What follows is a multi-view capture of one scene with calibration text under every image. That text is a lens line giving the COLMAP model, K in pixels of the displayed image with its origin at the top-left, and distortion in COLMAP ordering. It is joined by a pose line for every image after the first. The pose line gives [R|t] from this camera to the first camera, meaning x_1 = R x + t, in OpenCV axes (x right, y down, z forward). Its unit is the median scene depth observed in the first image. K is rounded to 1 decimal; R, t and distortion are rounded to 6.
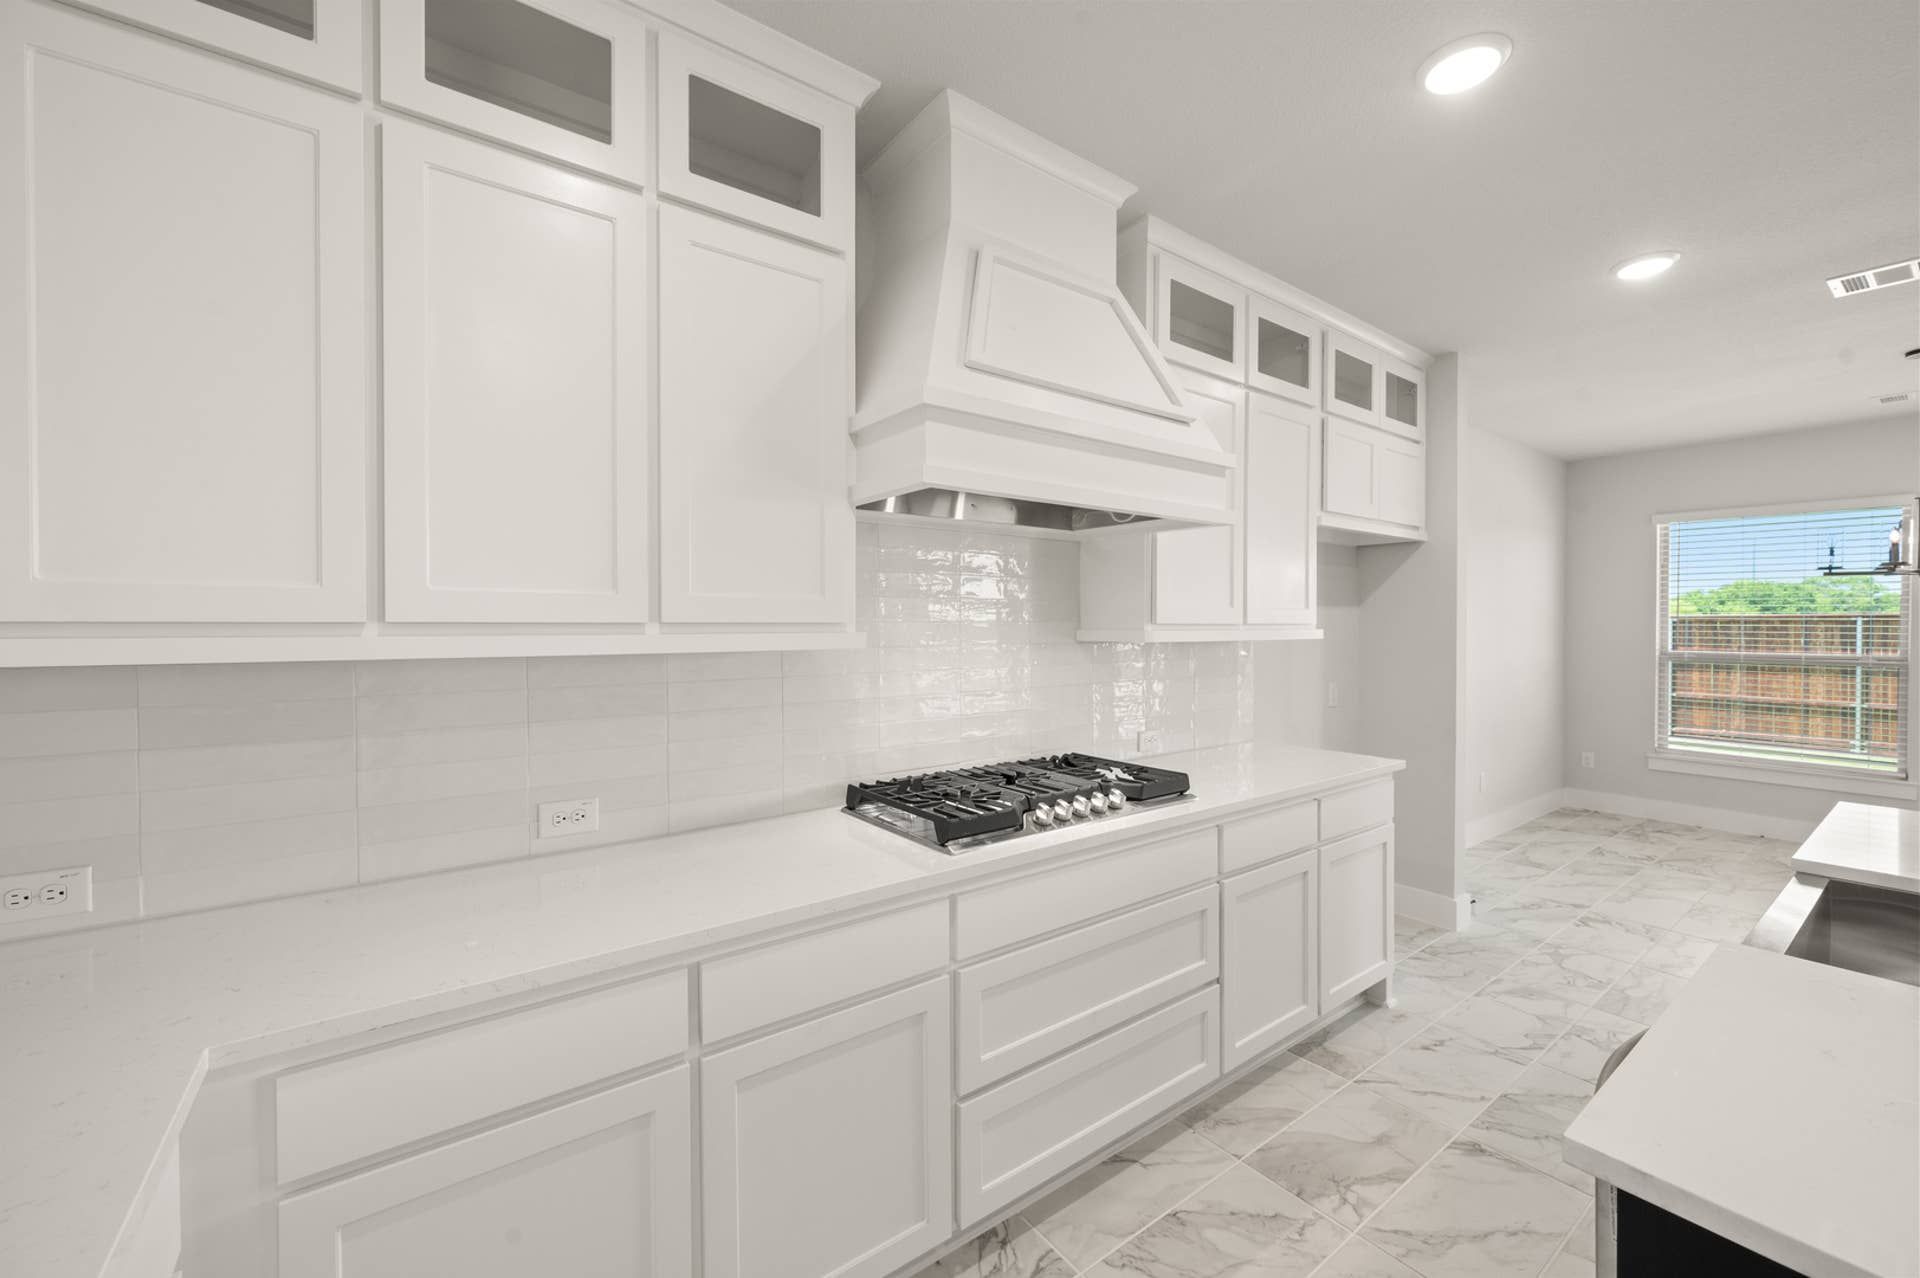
lens RADIAL K [[752.6, 0, 960.1], [0, 752.6, 633.6], [0, 0, 1]] dist [-0.000876, -0.000182]
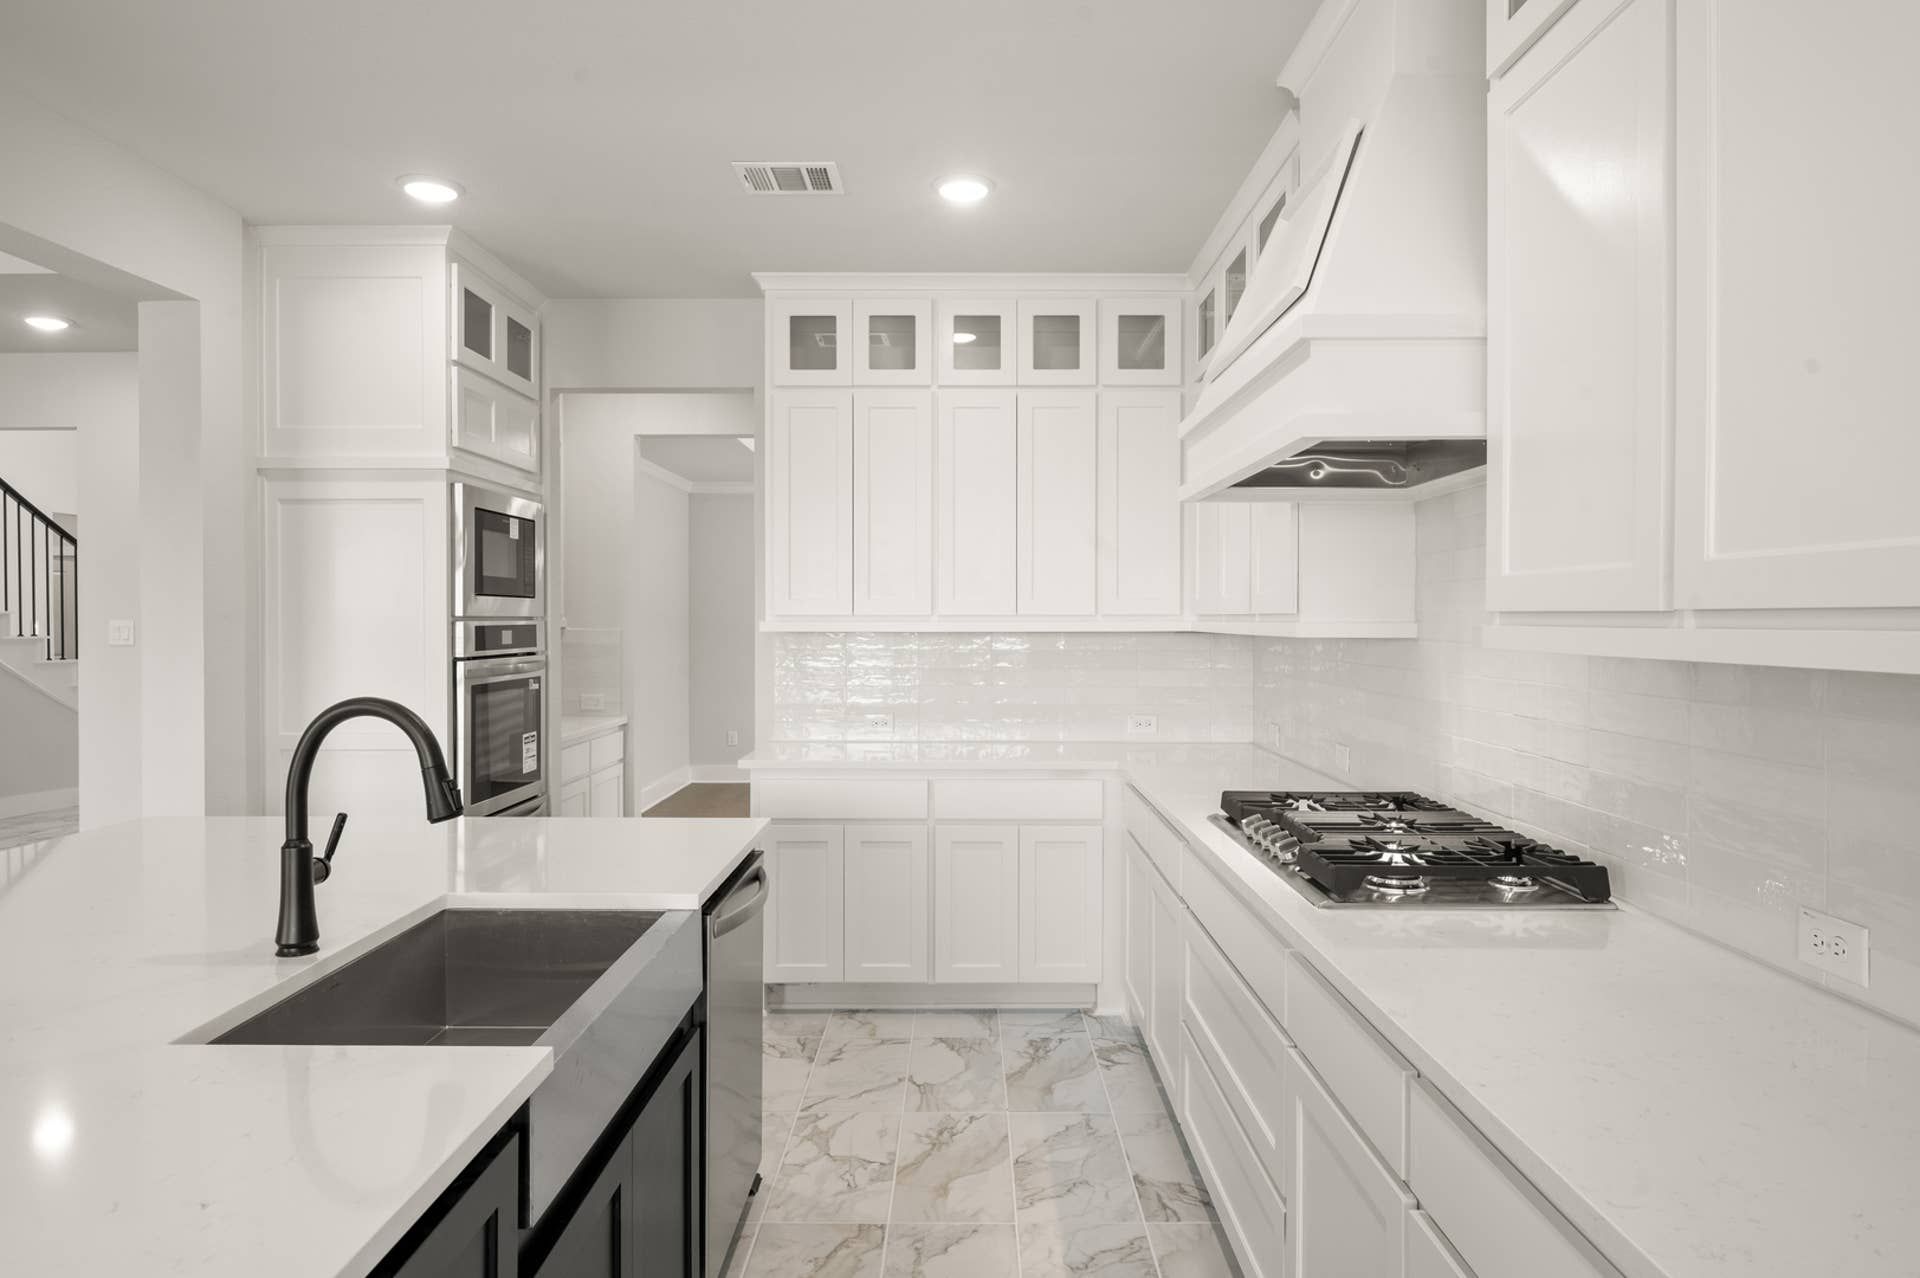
lens RADIAL K [[1203.6, 0, 952.7], [0, 1203.6, 618.6], [0, 0, 1]] dist [-0.007601, 0.000342]
pose [[-0.605192, 0.005793, -0.796059, 0.912185], [-0.011858, 0.999797, 0.016291, -0.021357], [0.795991, 0.019299, -0.605000, 0.972816]]
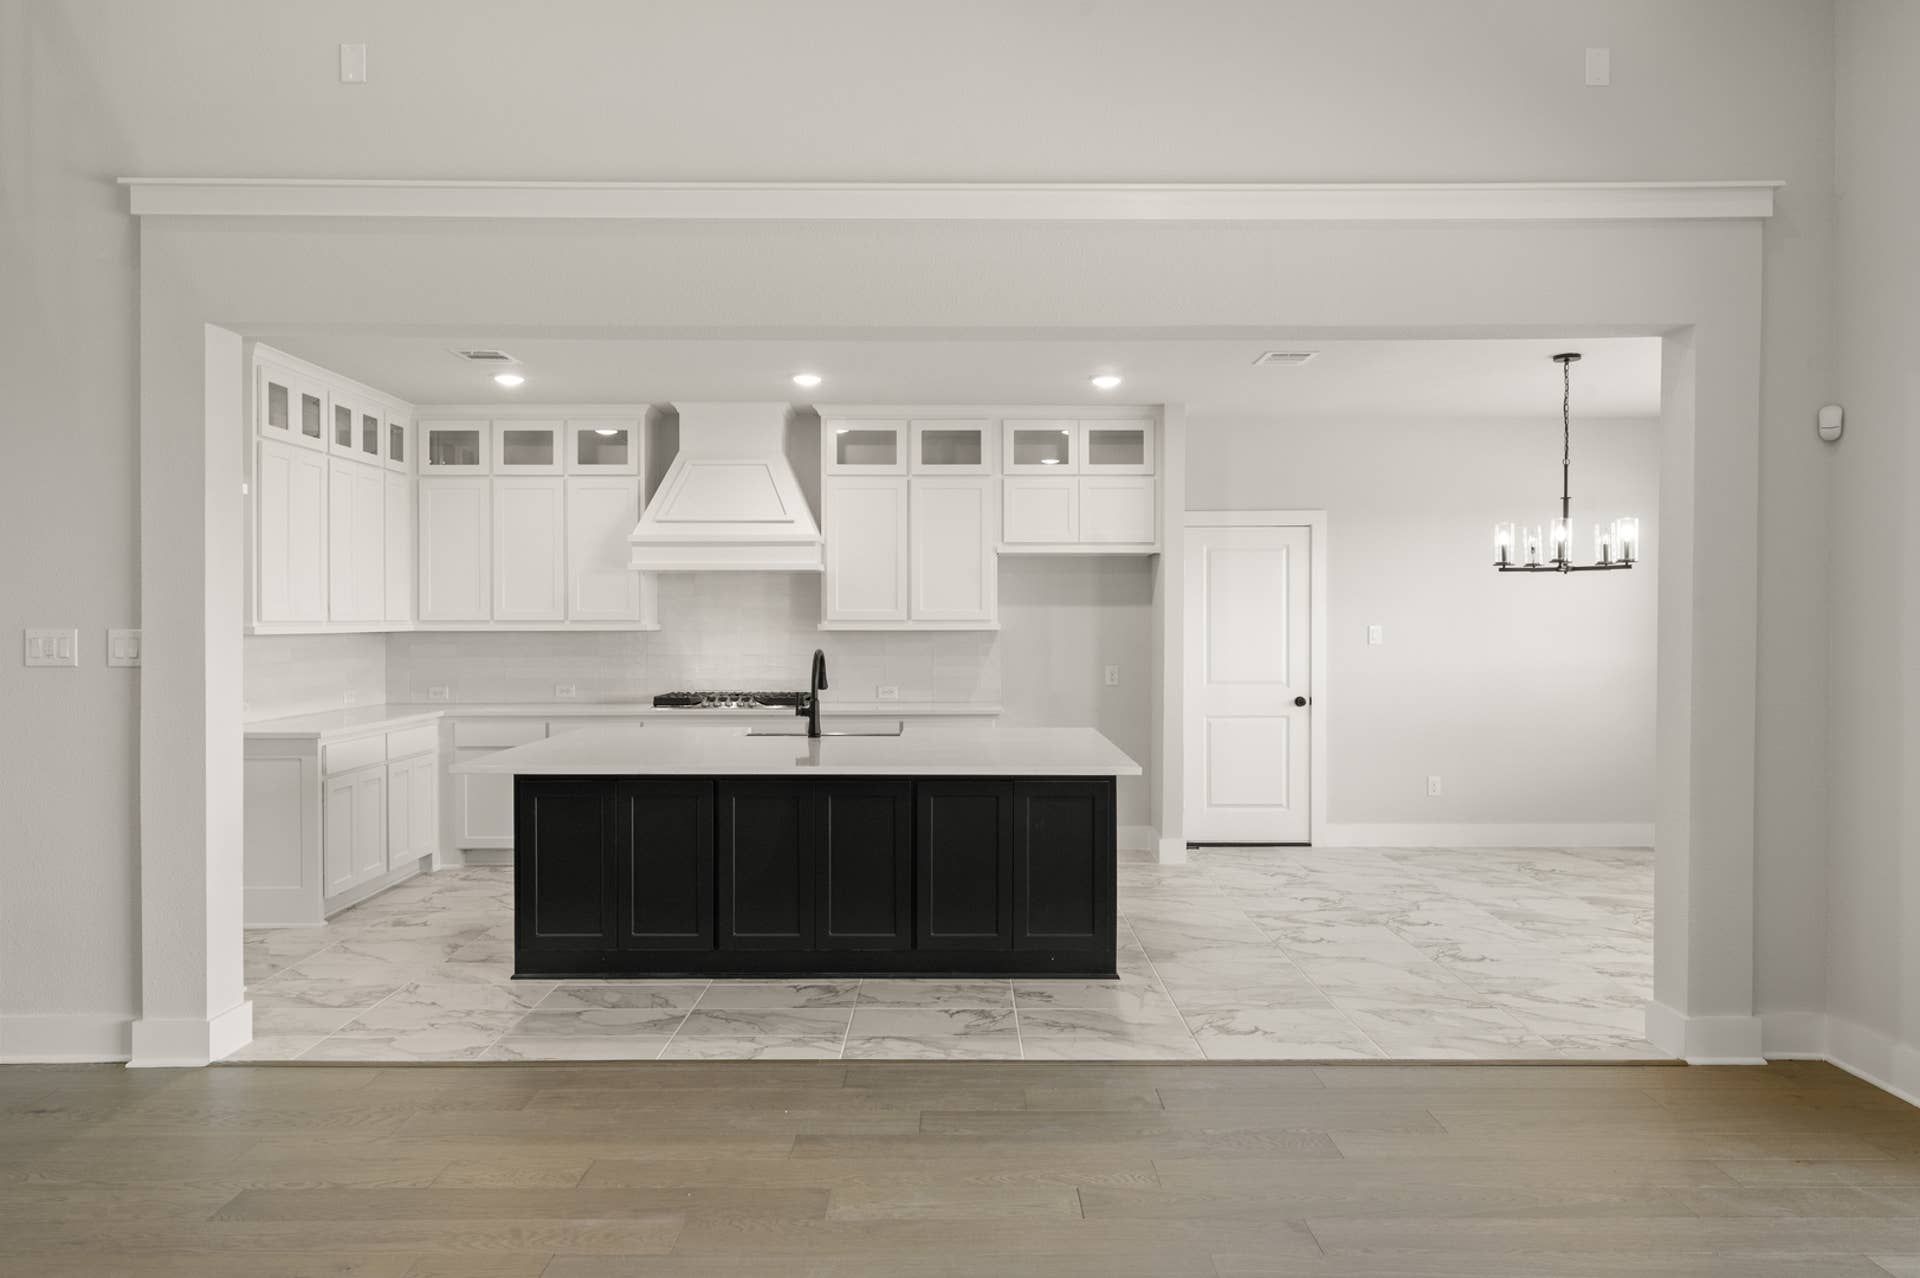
lens RADIAL K [[1203.6, 0, 957.9], [0, 1203.6, 629.9], [0, 0, 1]] dist [-0.007601, 0.000342]
pose [[0.805814, 0.002767, -0.592163, 1.796043], [-0.004865, 0.999986, -0.001948, 0.011954], [0.592149, 0.004450, 0.805816, -0.938321]]
